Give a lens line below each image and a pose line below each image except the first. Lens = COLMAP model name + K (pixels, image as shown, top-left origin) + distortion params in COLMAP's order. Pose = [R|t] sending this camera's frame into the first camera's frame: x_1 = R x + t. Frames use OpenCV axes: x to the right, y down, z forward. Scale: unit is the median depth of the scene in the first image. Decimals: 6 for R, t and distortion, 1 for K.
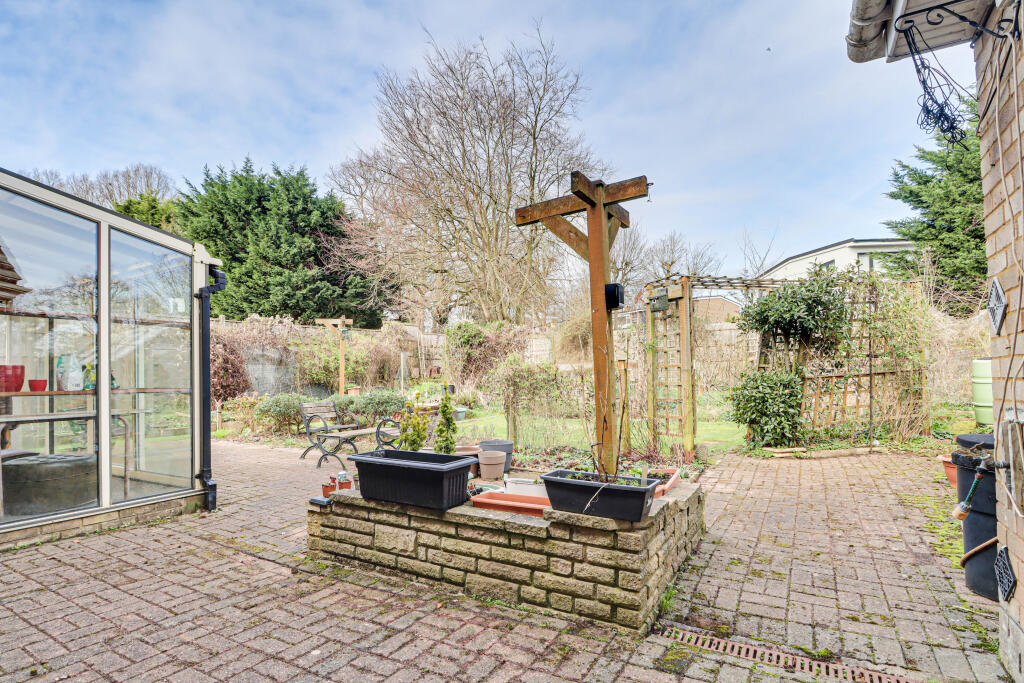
lens RADIAL K [[478.3, 0, 510.7], [0, 478.3, 363.5], [0, 0, 1]] dist [-0.000359, -0.013575]
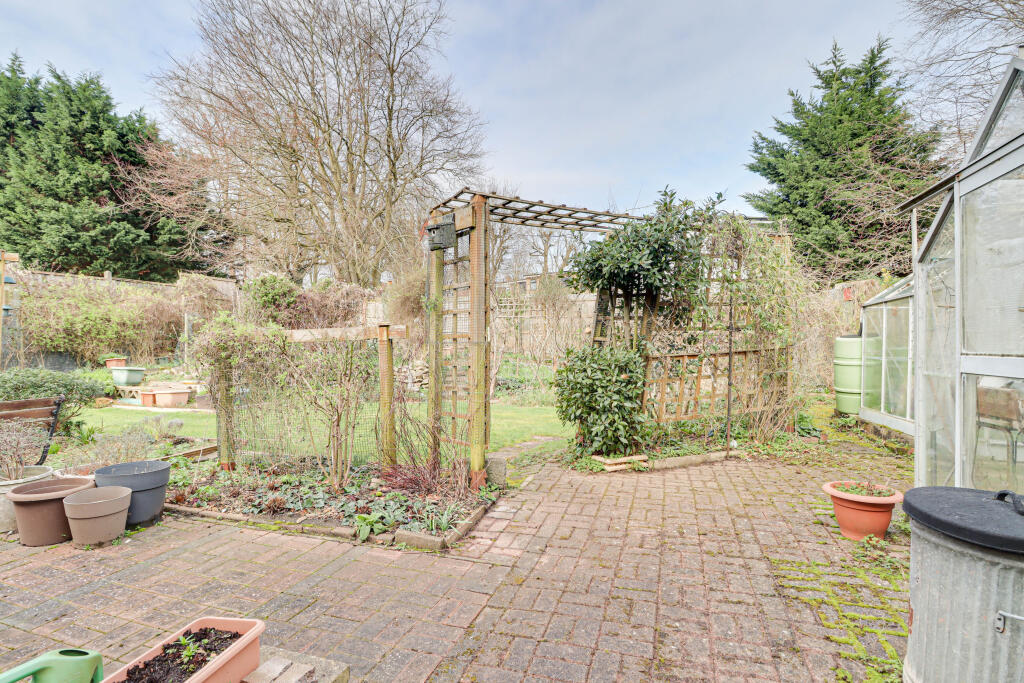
lens RADIAL K [[489.2, 0, 512.0], [0, 489.2, 341.5], [0, 0, 1]] dist [-0.017890, -0.001066]
pose [[0.972172, 0.019544, 0.233453, 0.108380], [-0.022962, 0.999665, 0.011929, 0.001301], [-0.233142, -0.016957, 0.972295, 0.149013]]
